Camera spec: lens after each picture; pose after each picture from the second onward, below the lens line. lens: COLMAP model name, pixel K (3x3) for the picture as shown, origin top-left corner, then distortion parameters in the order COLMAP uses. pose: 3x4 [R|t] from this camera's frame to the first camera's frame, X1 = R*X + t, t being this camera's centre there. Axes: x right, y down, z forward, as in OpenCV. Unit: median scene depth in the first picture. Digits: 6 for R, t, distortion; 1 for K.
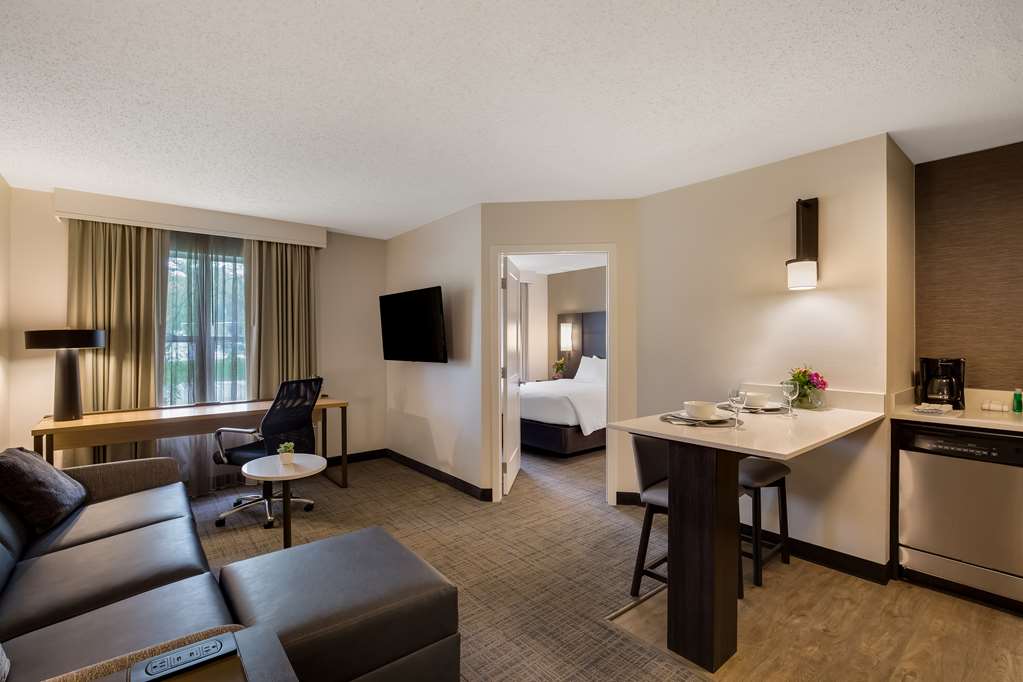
lens RADIAL K [[467.2, 0, 511.0], [0, 467.2, 338.4], [0, 0, 1]] dist [-0.017043, 0.001105]
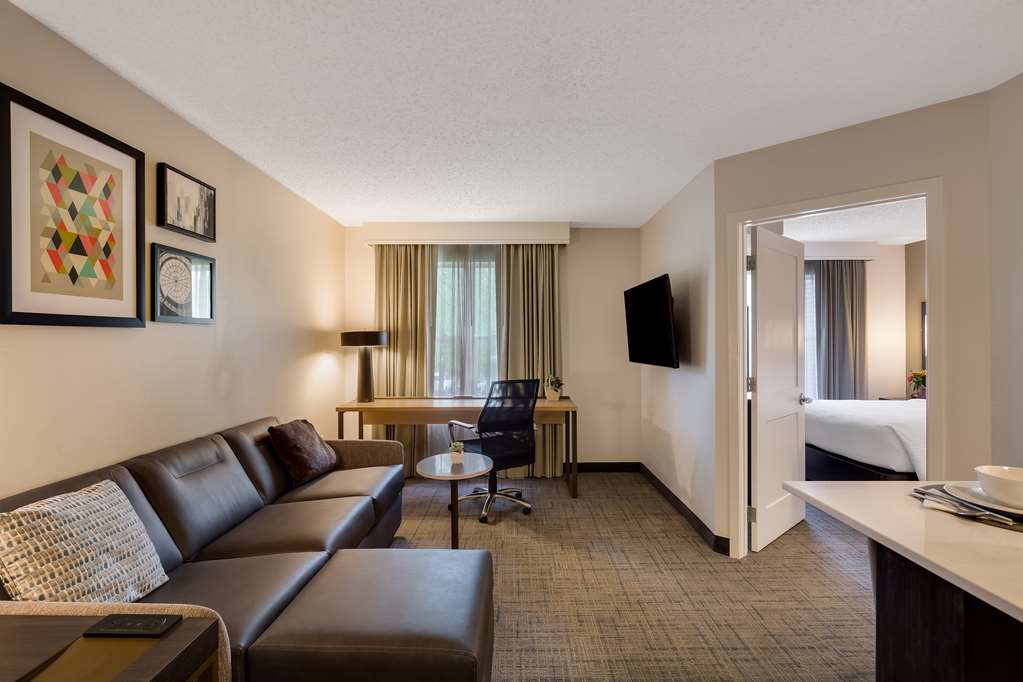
lens RADIAL K [[493.1, 0, 504.8], [0, 493.1, 337.7], [0, 0, 1]] dist [-0.014220, 0.000196]
pose [[0.770693, -0.001023, -0.637206, 0.175412], [0.000680, 0.999999, -0.000783, -0.000018], [0.637206, 0.000170, 0.770694, 0.156827]]
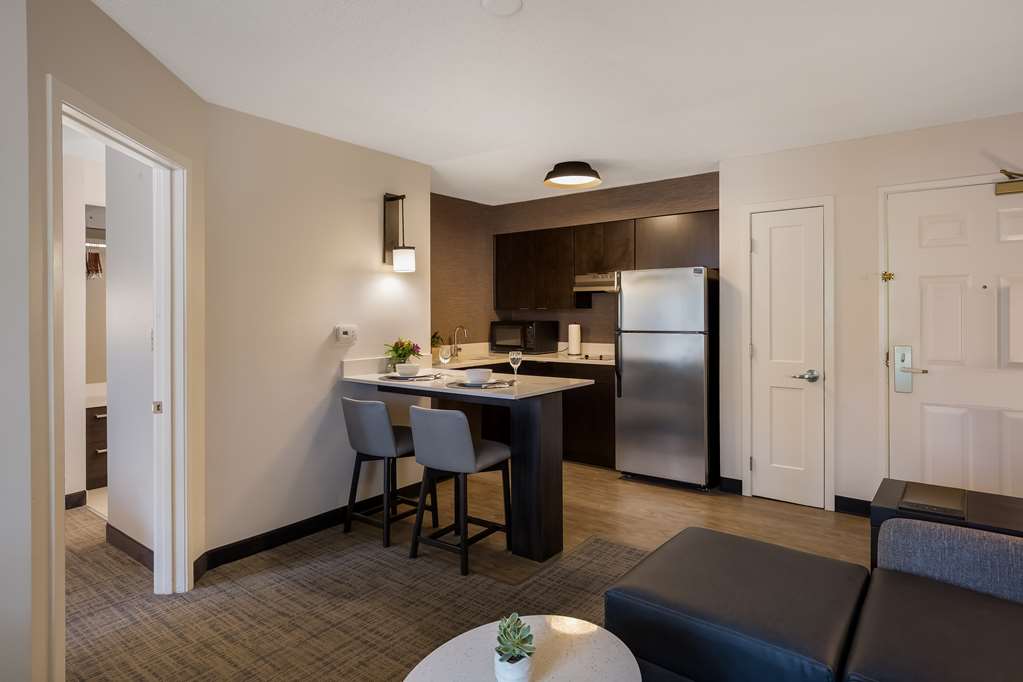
lens RADIAL K [[578.6, 0, 510.7], [0, 578.6, 339.2], [0, 0, 1]] dist [0.000896, 0.000319]
pose [[-0.233082, -0.041911, 0.971554, -0.558768], [-0.001607, 0.999086, 0.042713, -0.005280], [-0.972456, 0.008395, -0.232936, 0.699235]]
